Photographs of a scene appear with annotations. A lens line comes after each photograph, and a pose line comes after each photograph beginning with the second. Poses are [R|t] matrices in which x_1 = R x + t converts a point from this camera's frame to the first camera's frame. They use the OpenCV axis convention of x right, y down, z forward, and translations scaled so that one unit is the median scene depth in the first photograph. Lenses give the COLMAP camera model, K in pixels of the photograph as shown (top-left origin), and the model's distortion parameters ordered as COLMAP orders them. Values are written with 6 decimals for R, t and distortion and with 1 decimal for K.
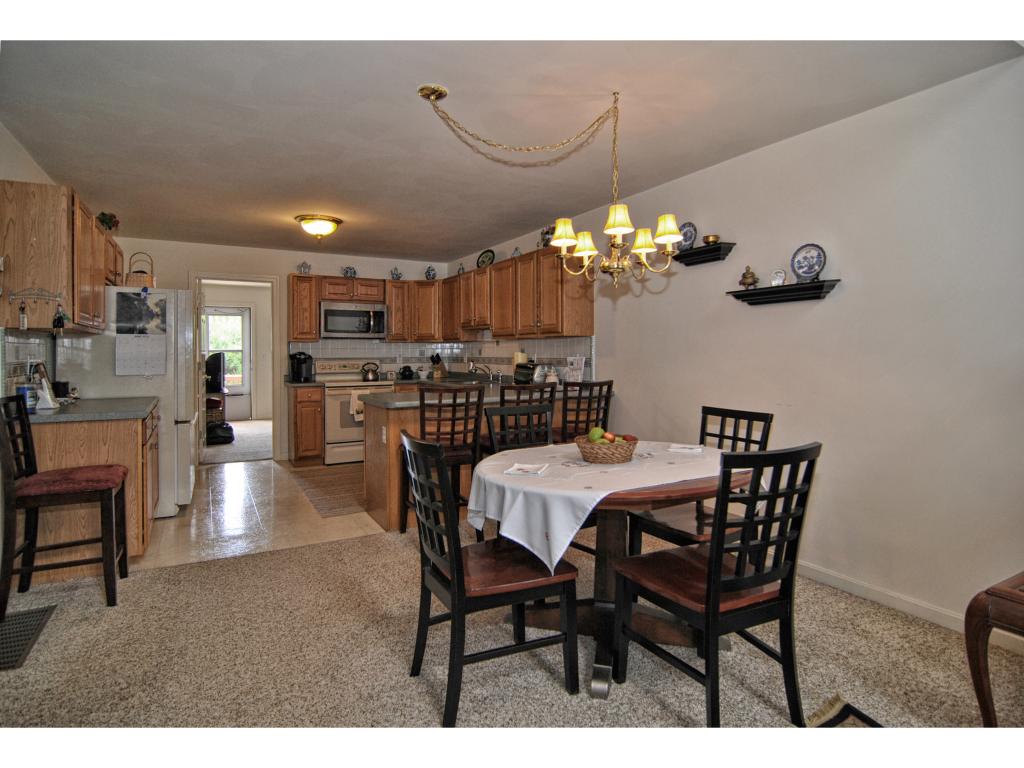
lens RADIAL K [[611.6, 0, 537.8], [0, 611.6, 364.3], [0, 0, 1]] dist [-0.005275, -0.010214]
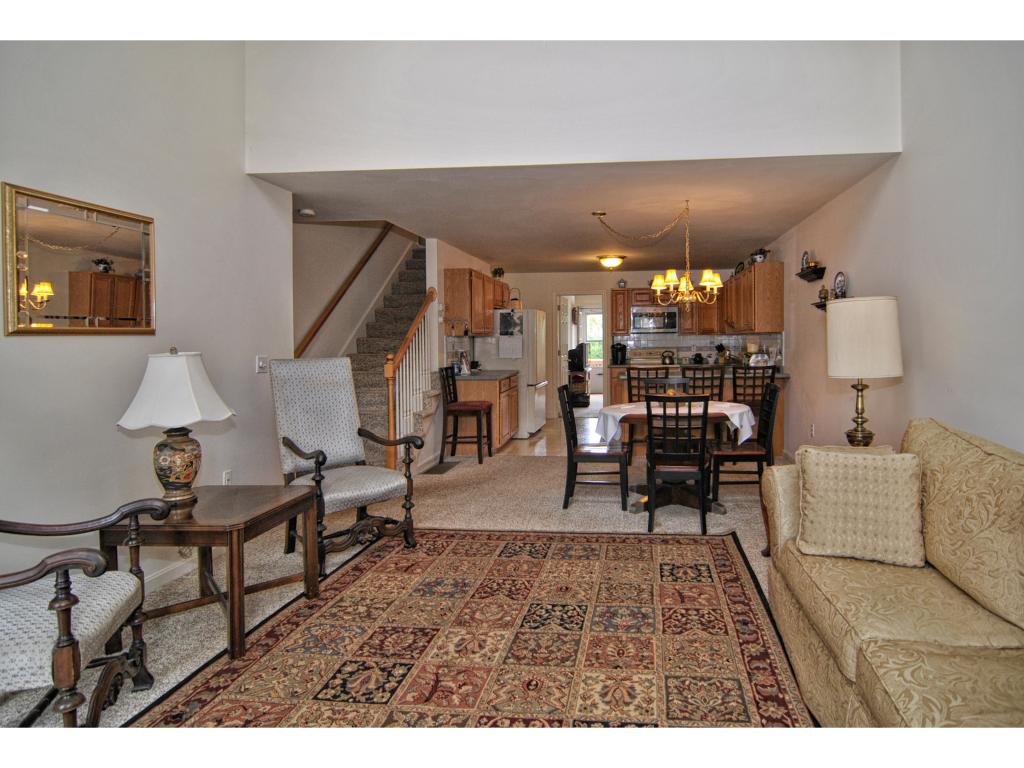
lens RADIAL K [[611.6, 0, 510.6], [0, 611.6, 338.6], [0, 0, 1]] dist [-0.005275, -0.010214]
pose [[0.770298, -0.009284, -0.637617, 0.415277], [-0.002153, 0.999850, -0.017159, -0.007130], [0.637681, 0.014590, 0.770162, -0.329218]]
